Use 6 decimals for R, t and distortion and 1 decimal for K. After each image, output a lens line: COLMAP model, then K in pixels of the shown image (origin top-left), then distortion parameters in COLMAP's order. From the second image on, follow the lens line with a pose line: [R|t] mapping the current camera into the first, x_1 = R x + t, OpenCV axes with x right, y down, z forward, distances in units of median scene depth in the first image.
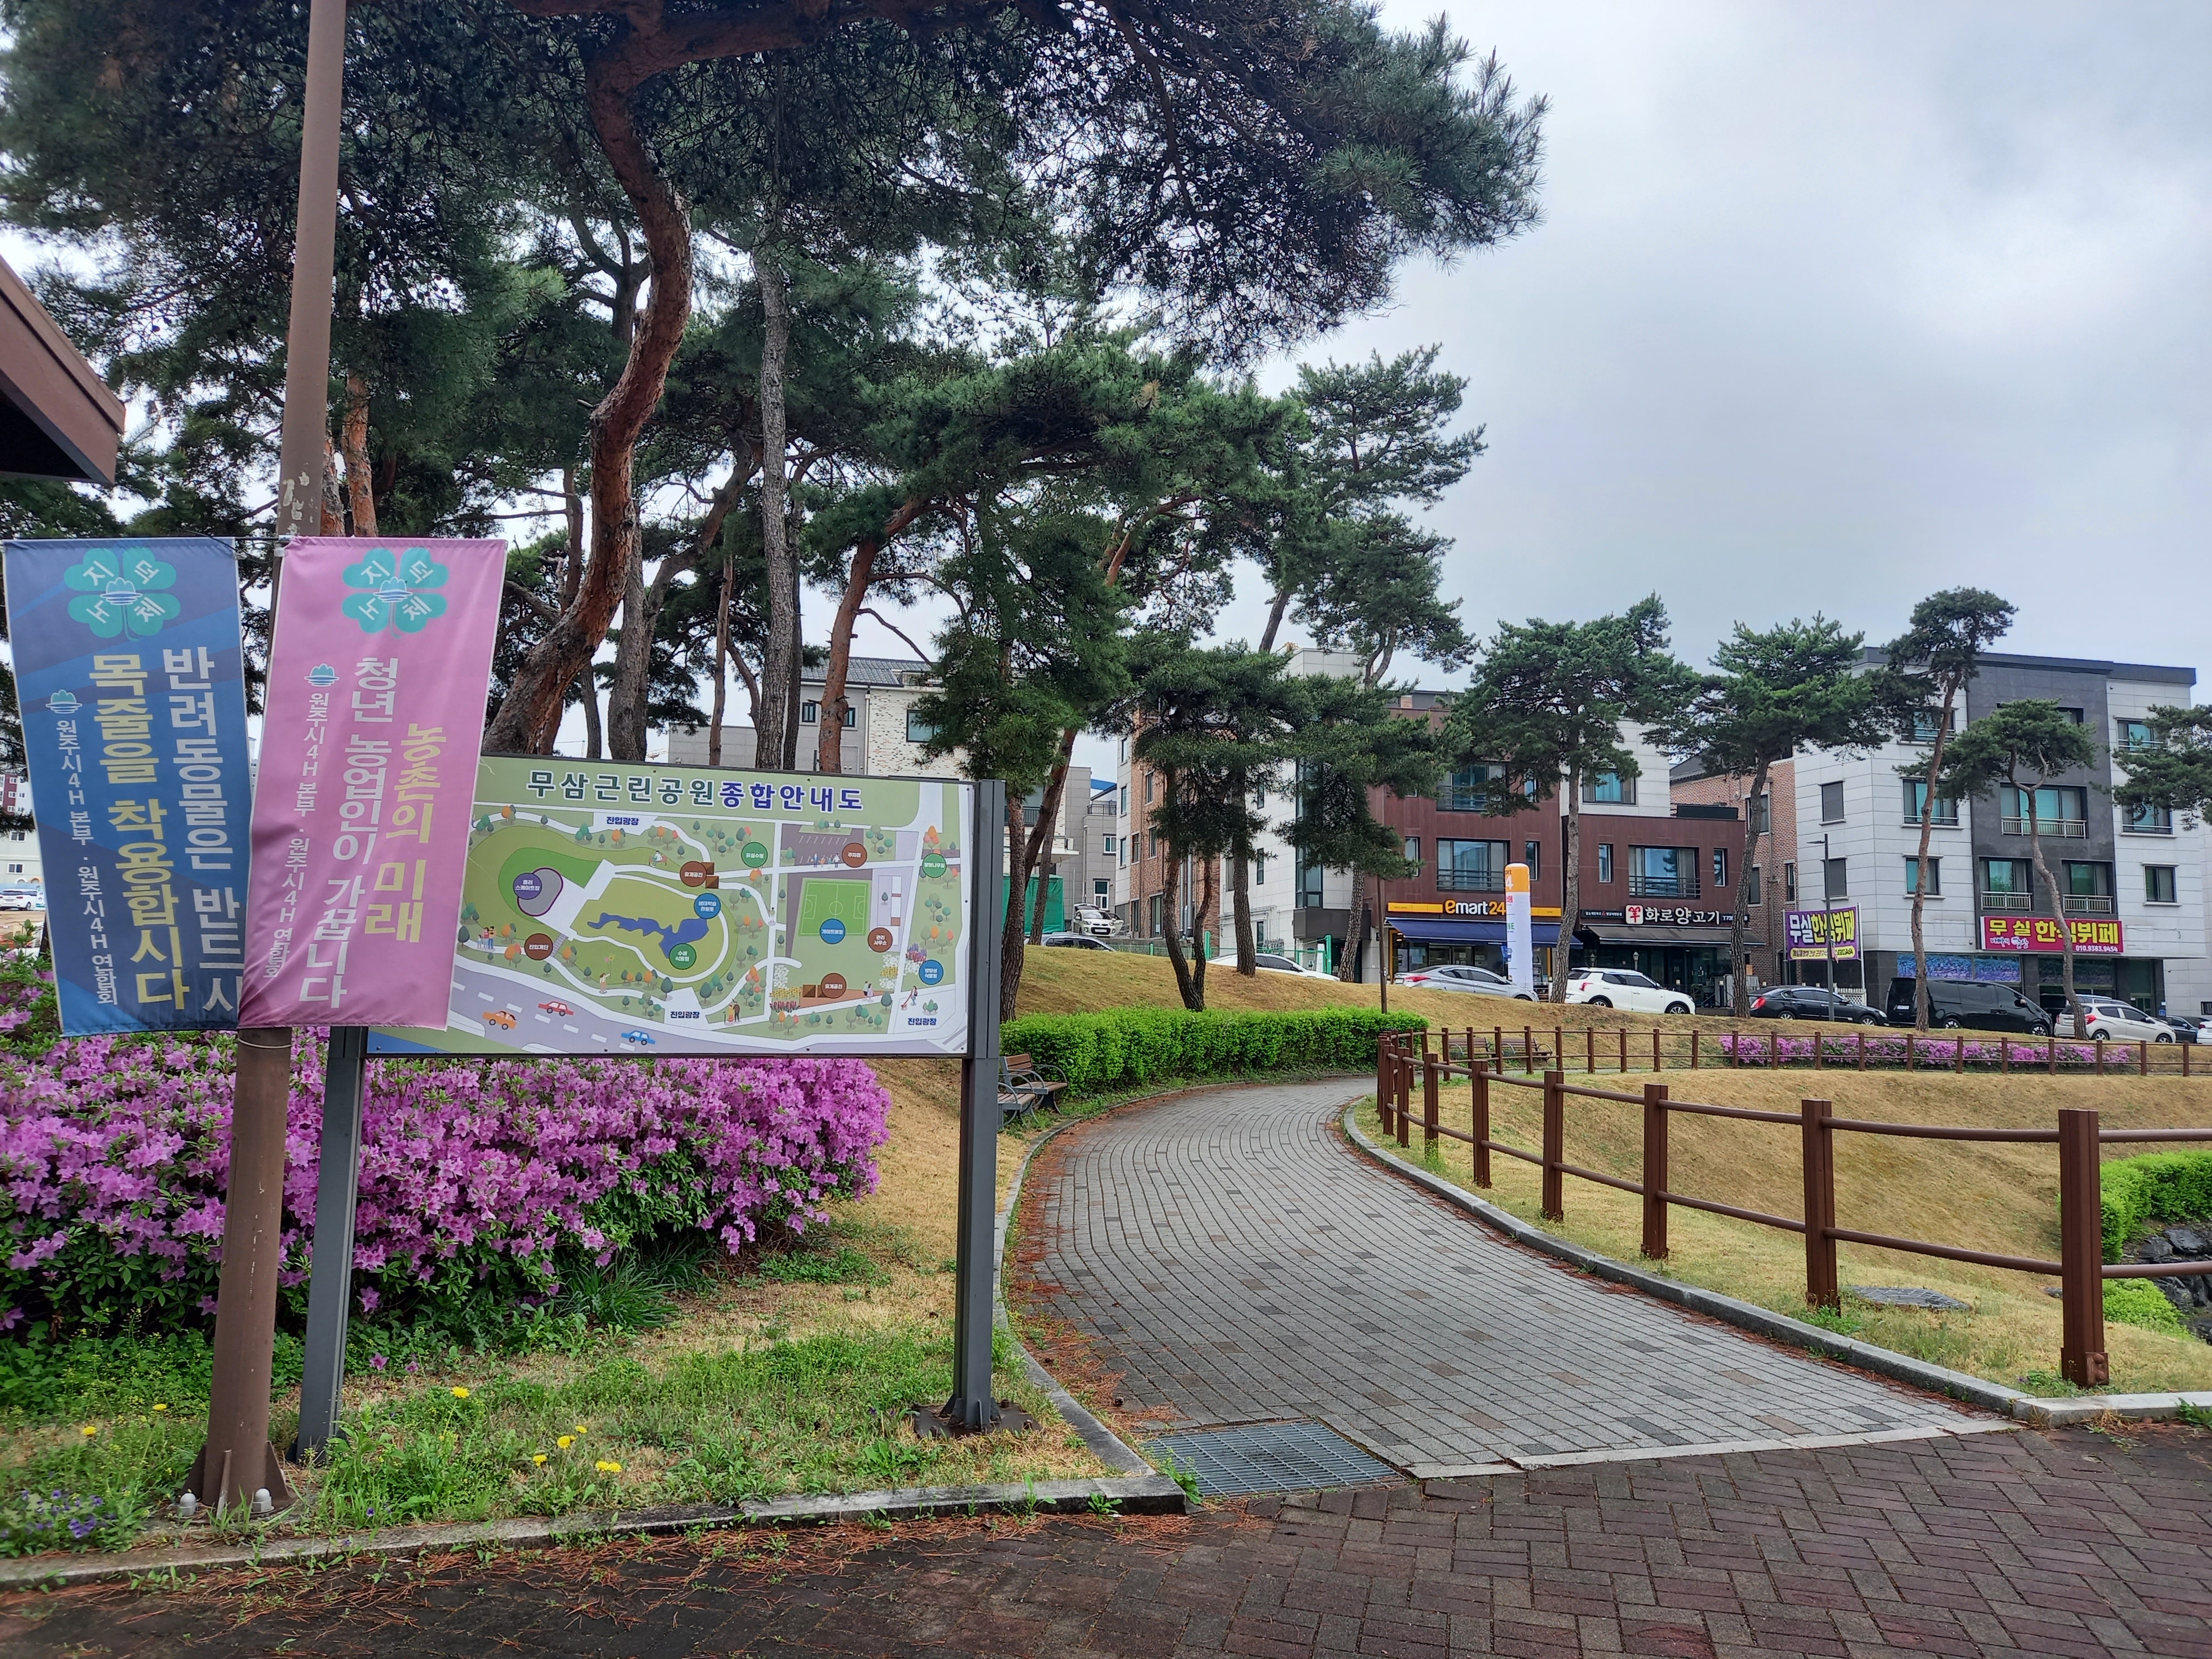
lens RADIAL K [[1598.2, 0, 1104.3], [0, 1598.2, 825.9], [0, 0, 1]] dist [0.042087, -0.035150]
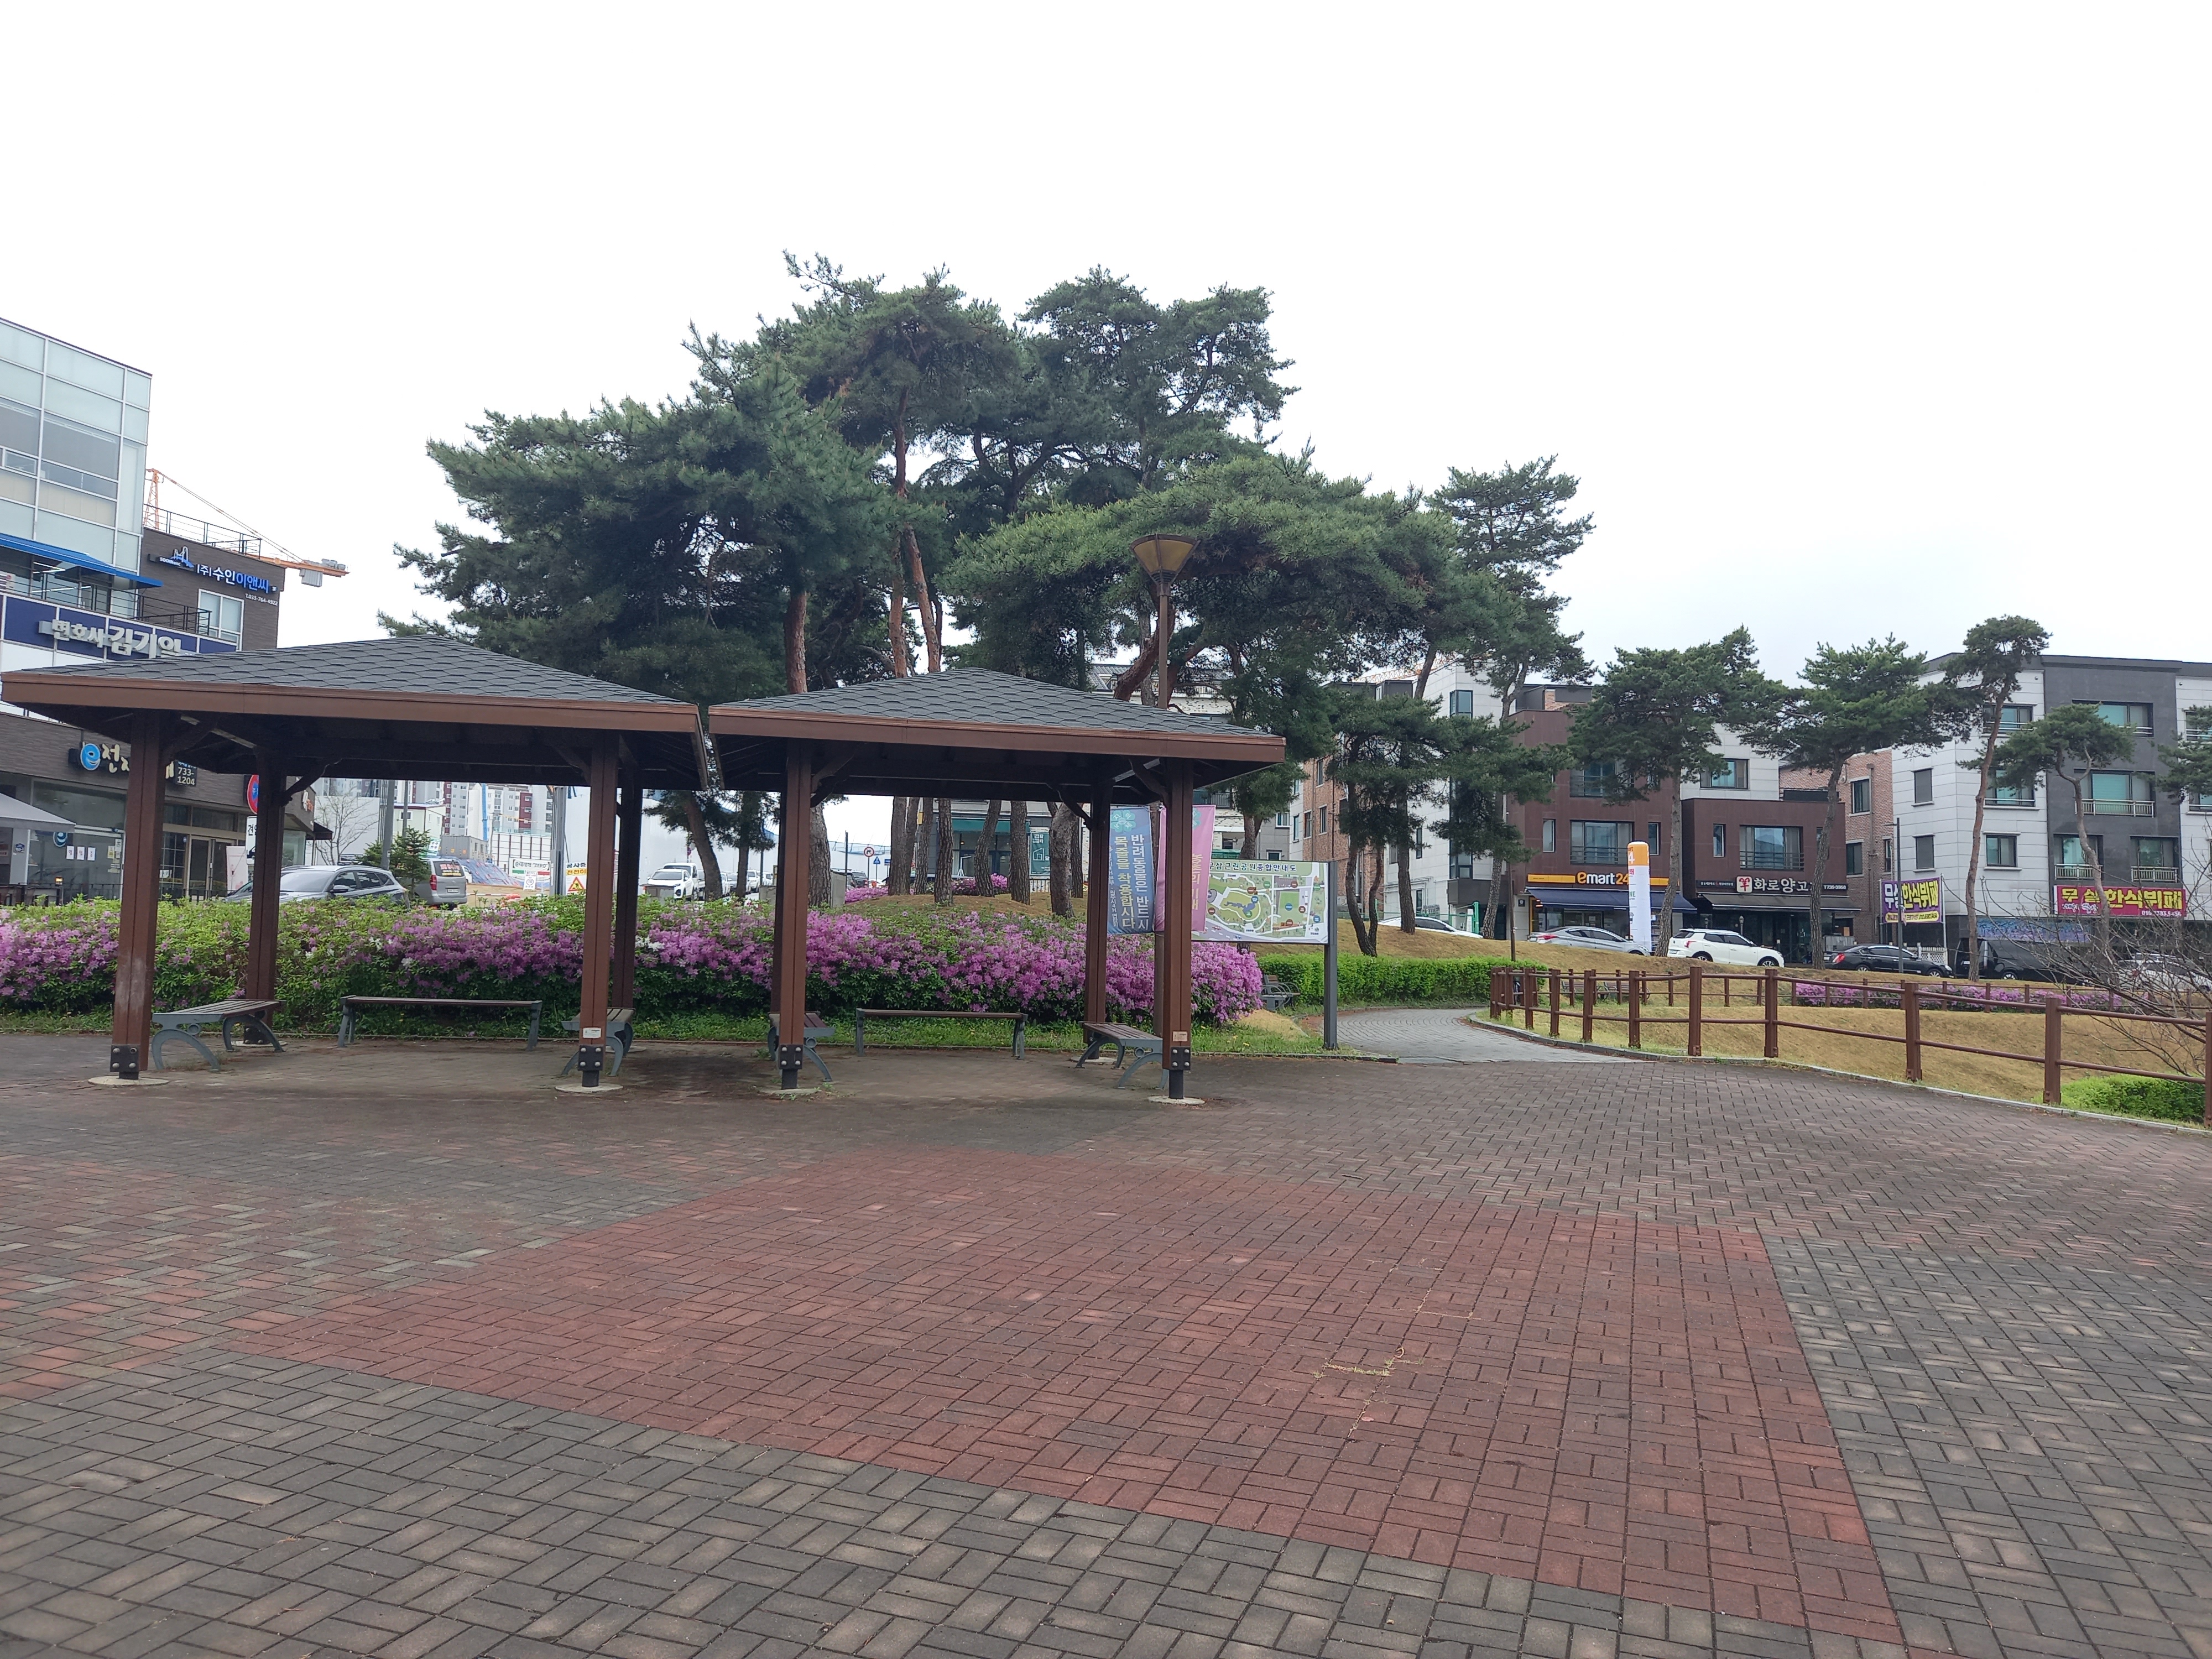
lens RADIAL K [[1598.2, 0, 1106.8], [0, 1598.2, 824.5], [0, 0, 1]] dist [0.042087, -0.035150]
pose [[0.995376, -0.004418, -0.095957, -0.025016], [0.006475, 0.999756, 0.021135, -0.020279], [0.095841, -0.021658, 0.995161, -0.267013]]
